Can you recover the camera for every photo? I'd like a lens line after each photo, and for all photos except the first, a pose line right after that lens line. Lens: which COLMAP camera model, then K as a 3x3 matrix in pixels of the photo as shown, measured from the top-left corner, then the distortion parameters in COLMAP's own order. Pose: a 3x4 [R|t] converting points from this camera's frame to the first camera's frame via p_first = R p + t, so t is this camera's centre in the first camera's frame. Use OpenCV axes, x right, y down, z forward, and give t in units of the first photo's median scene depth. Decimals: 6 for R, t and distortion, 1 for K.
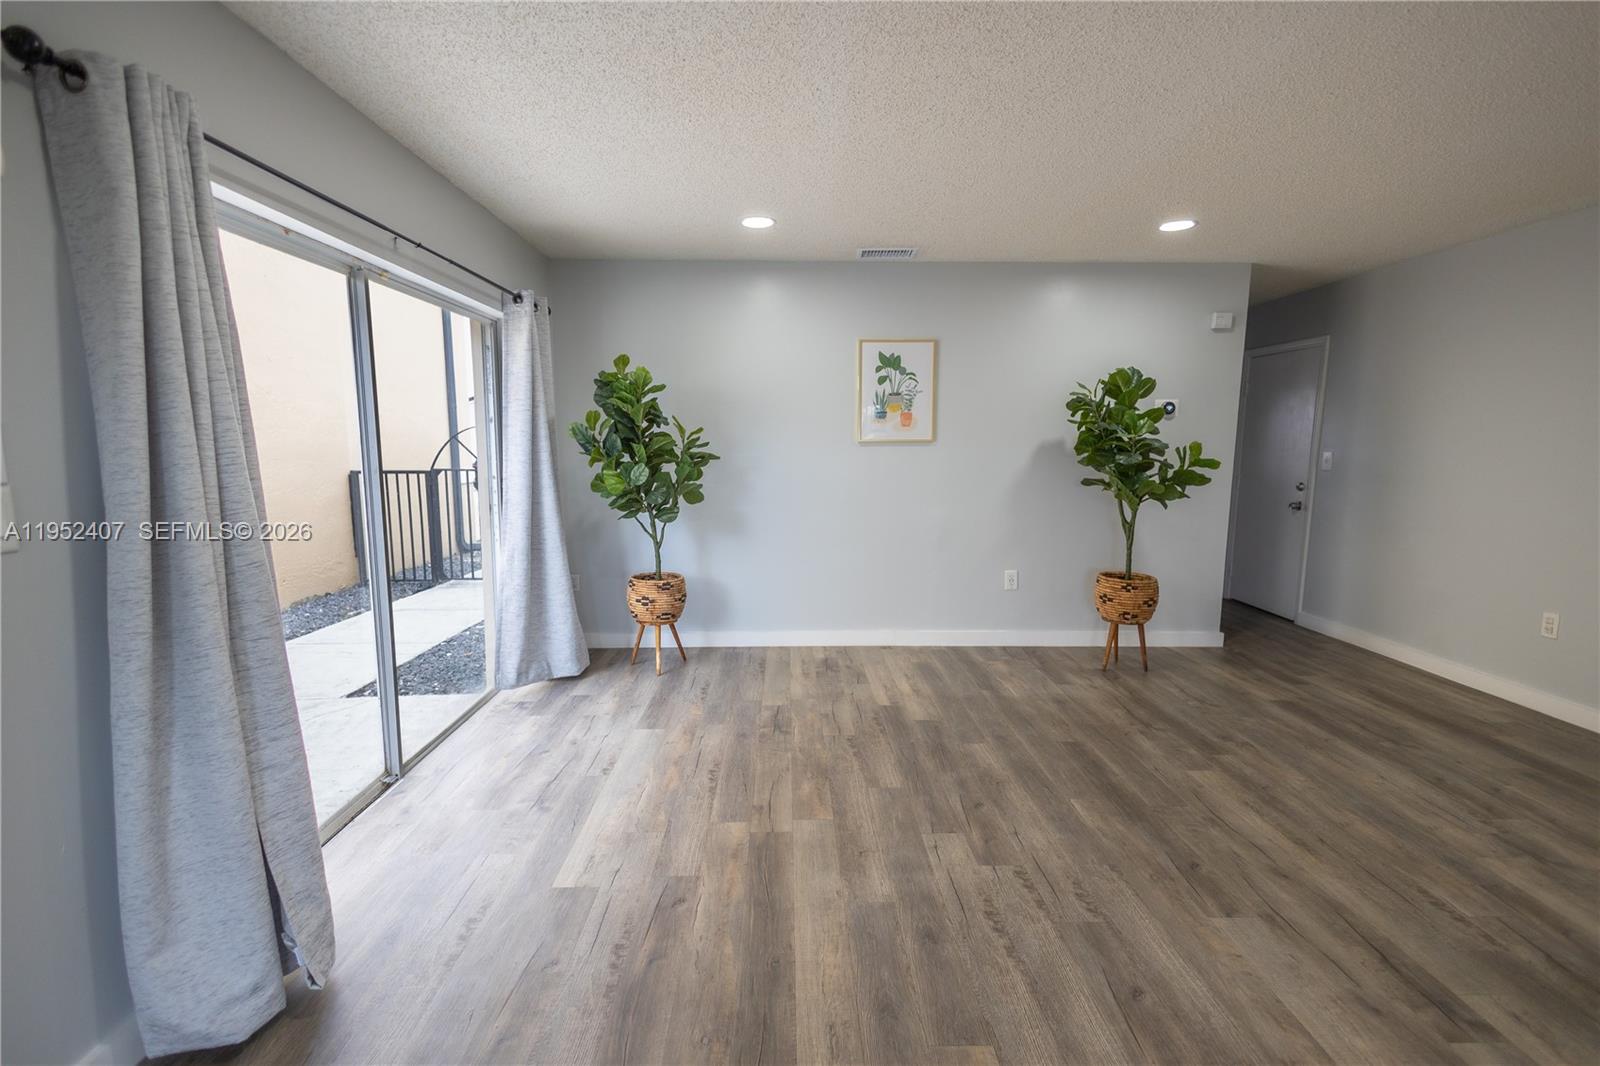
lens RADIAL K [[731.4, 0, 800.0], [0, 731.4, 533.0], [0, 0, 1]] dist [0.015666, -0.004385]
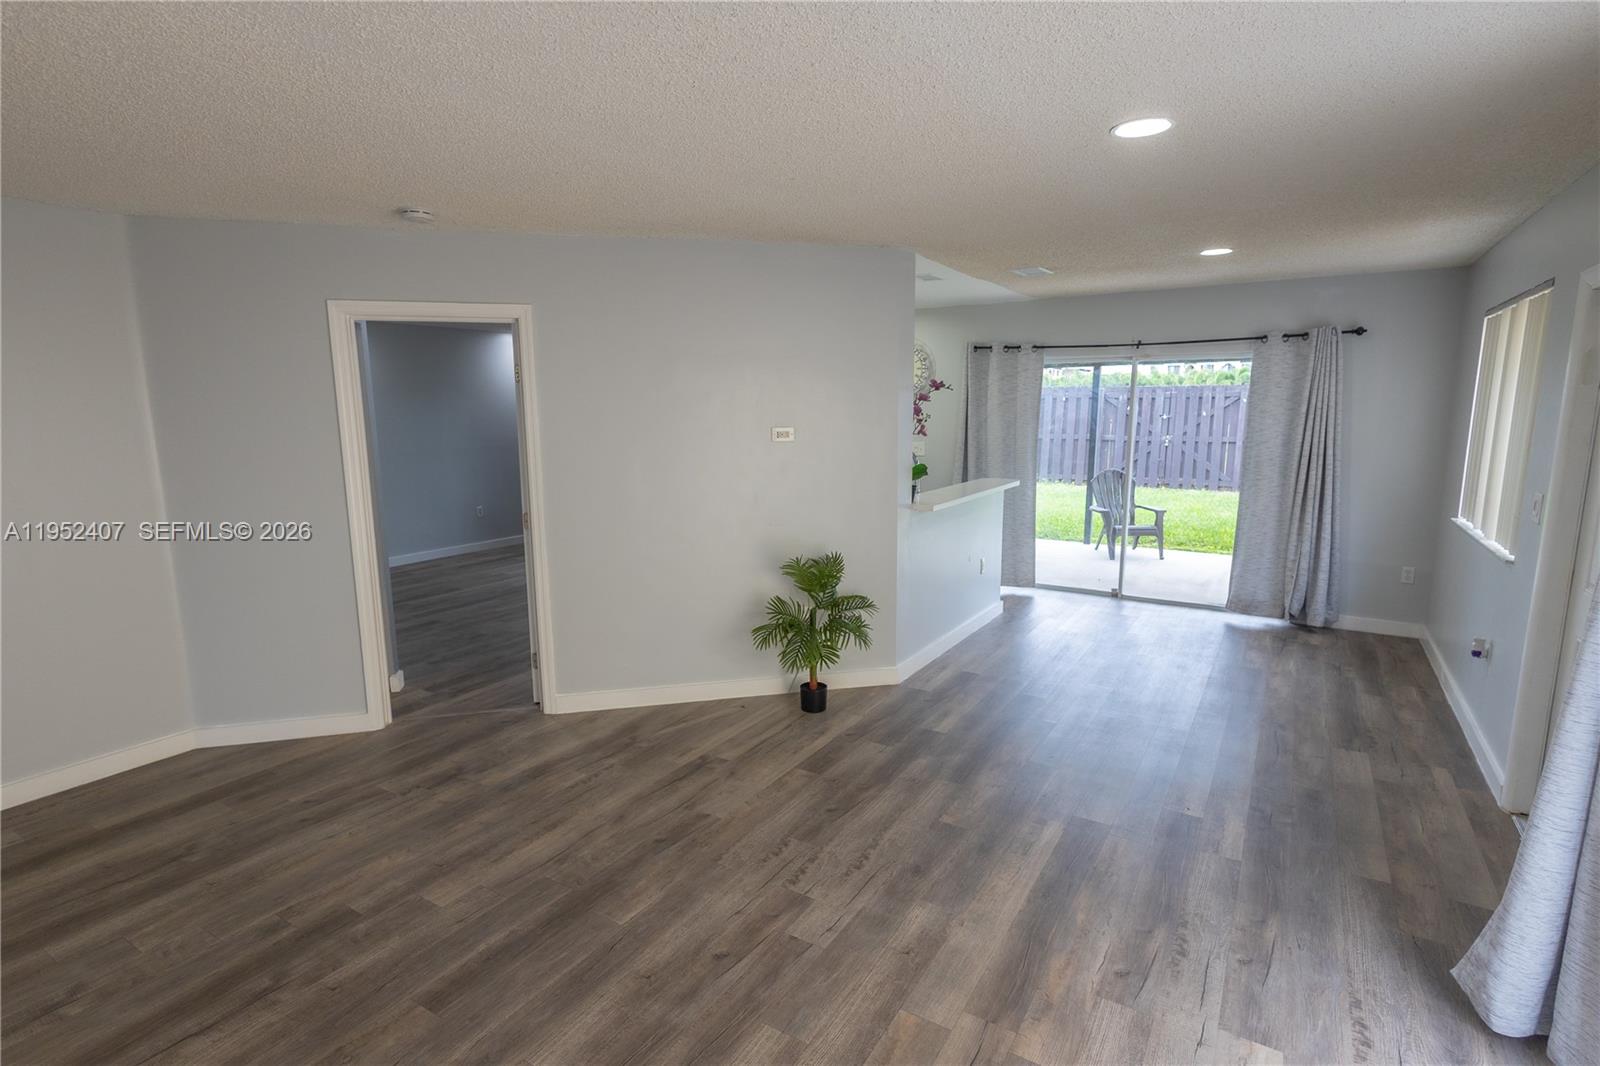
lens RADIAL K [[805.5, 0, 800.0], [0, 805.5, 533.0], [0, 0, 1]] dist [0.015489, -0.001270]
pose [[-0.838645, -0.083896, 0.538178, -0.289097], [0.073419, 0.961637, 0.264318, -0.325962], [-0.539707, 0.261181, -0.800313, 1.666763]]
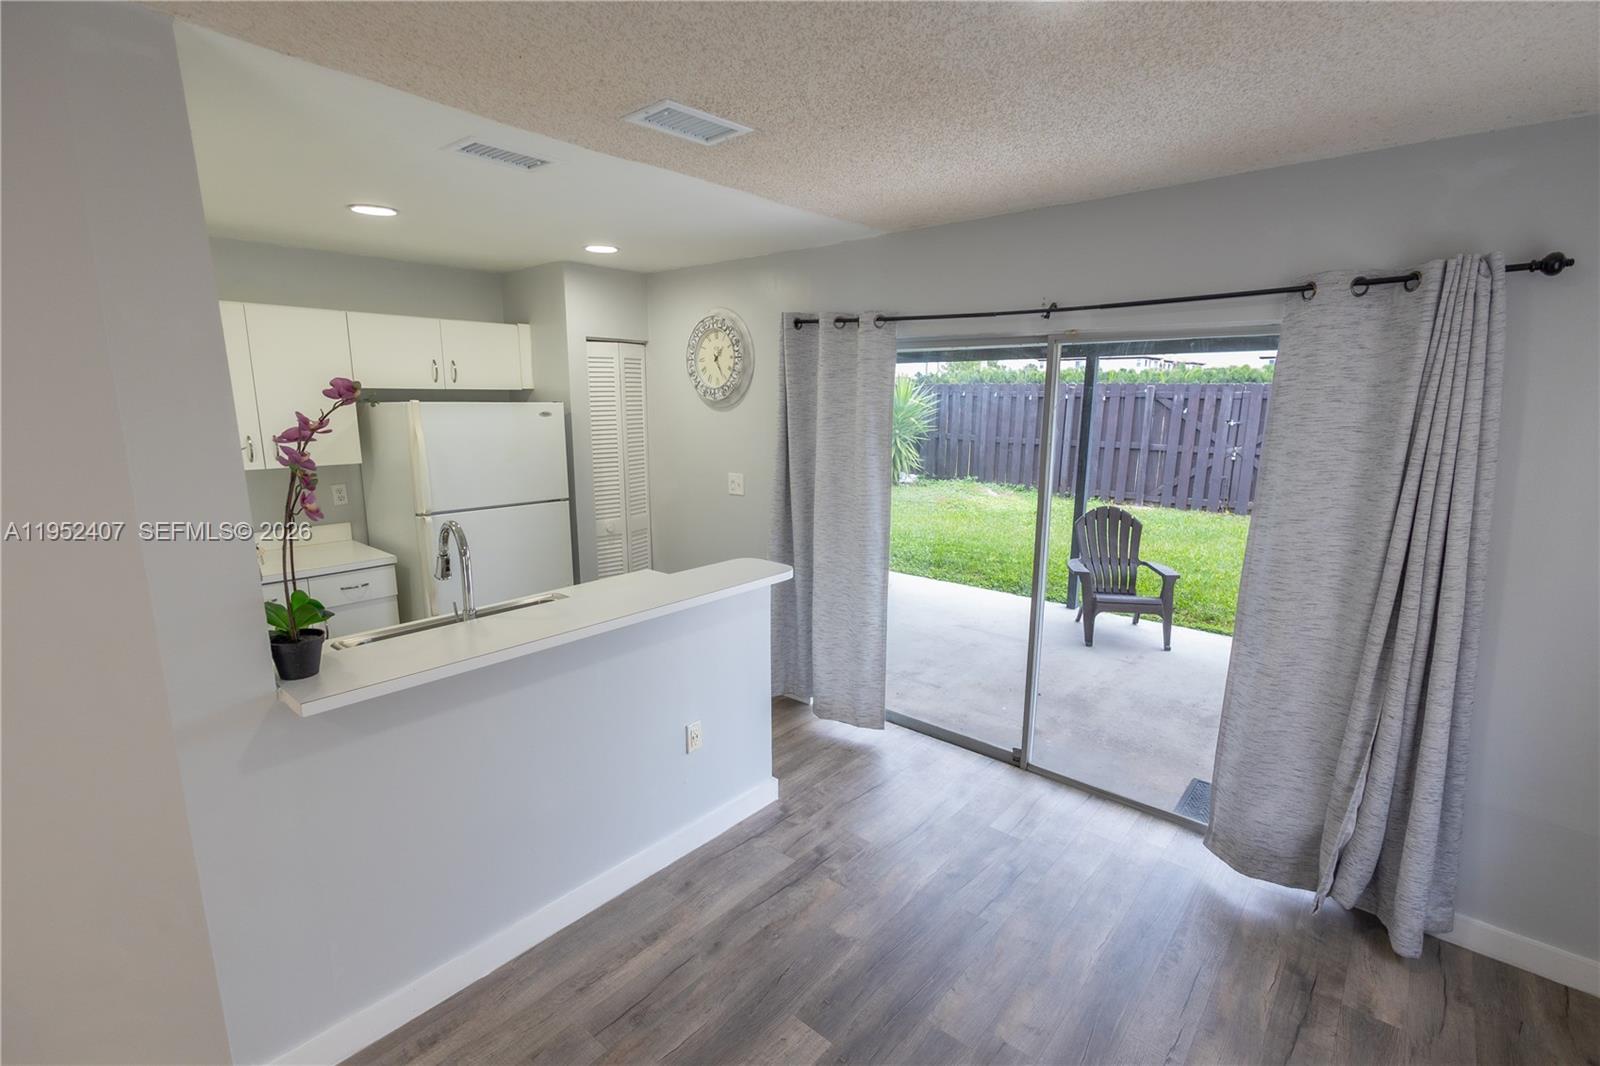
lens RADIAL K [[731.4, 0, 800.0], [0, 731.4, 533.0], [0, 0, 1]] dist [0.015666, -0.004385]
pose [[-0.742185, -0.132455, 0.656976, -0.285832], [0.078339, 0.956410, 0.281323, -0.170847], [-0.665601, 0.260261, -0.699457, 0.121823]]
